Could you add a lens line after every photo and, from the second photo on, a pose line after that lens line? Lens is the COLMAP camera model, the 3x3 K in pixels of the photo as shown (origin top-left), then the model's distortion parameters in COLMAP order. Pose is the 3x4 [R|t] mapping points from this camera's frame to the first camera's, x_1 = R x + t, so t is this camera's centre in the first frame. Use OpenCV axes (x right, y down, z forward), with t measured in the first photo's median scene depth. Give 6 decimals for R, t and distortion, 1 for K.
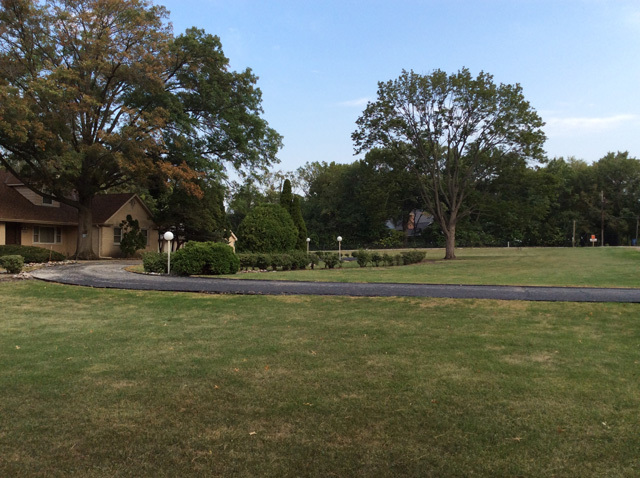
lens RADIAL K [[594.8, 0, 328.6], [0, 594.8, 228.4], [0, 0, 1]] dist [0.023876, 0.000000]
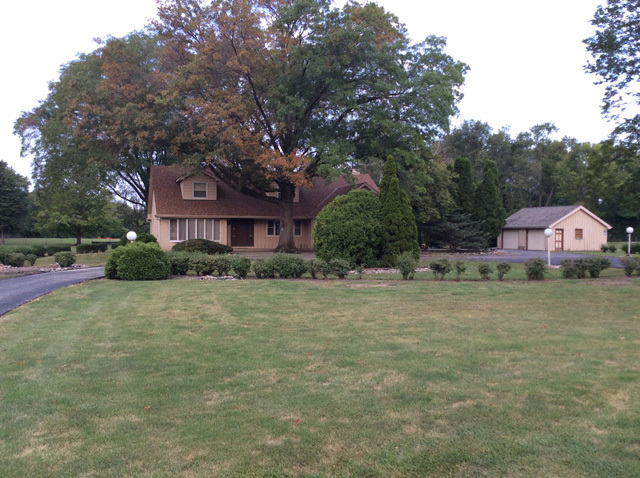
lens RADIAL K [[594.8, 0, 323.4], [0, 594.8, 216.8], [0, 0, 1]] dist [0.023876, 0.000000]
pose [[0.584927, -0.018520, -0.810874, 0.437095], [0.027510, 0.999617, -0.002986, -0.004357], [0.810619, -0.020560, 0.585213, 0.434782]]
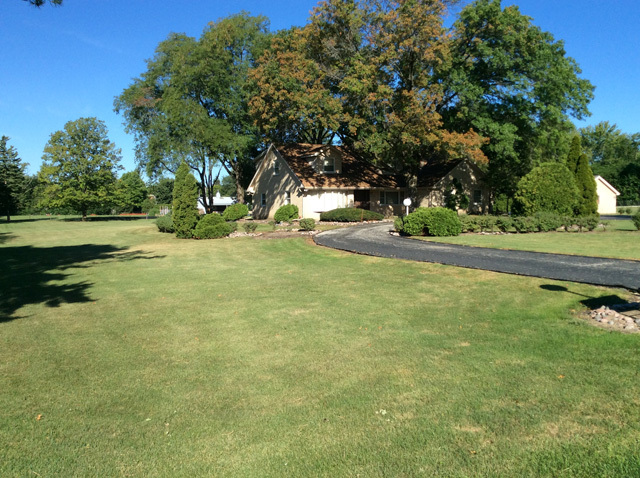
lens RADIAL K [[594.8, 0, 314.5], [0, 594.8, 235.1], [0, 0, 1]] dist [0.023876, 0.000000]
pose [[0.715583, 0.025220, -0.698072, 0.269336], [0.040326, 0.996190, 0.077328, -0.013769], [0.697363, -0.083486, 0.711839, 0.012768]]
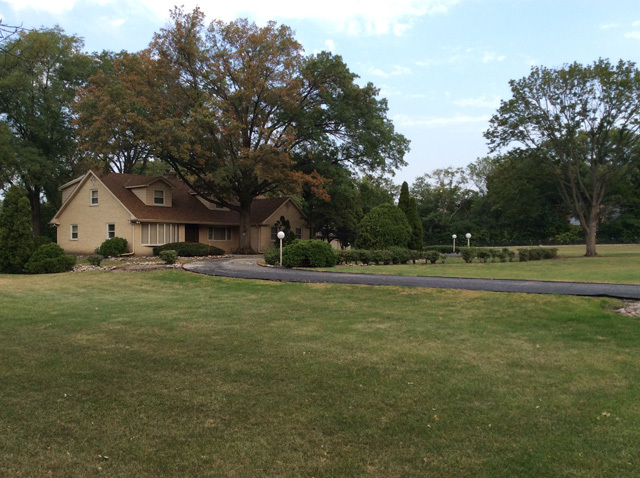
lens RADIAL K [[594.8, 0, 323.0], [0, 594.8, 234.4], [0, 0, 1]] dist [0.023876, 0.000000]
pose [[0.940762, -0.005048, -0.339030, 0.140191], [0.010995, 0.999817, 0.015624, -0.004264], [0.338889, -0.018426, 0.940646, -0.070034]]
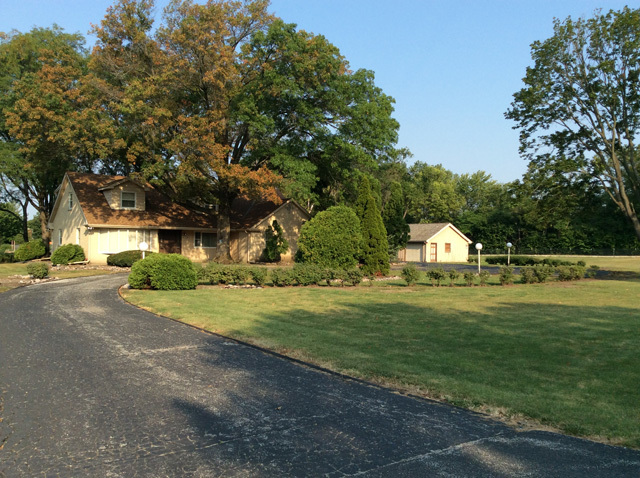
lens RADIAL K [[594.8, 0, 333.7], [0, 594.8, 219.7], [0, 0, 1]] dist [0.023876, 0.000000]
pose [[0.815765, -0.014129, -0.578210, 0.342883], [0.008399, 0.999886, -0.012583, -0.010203], [0.578322, 0.005408, 0.815791, 0.244490]]
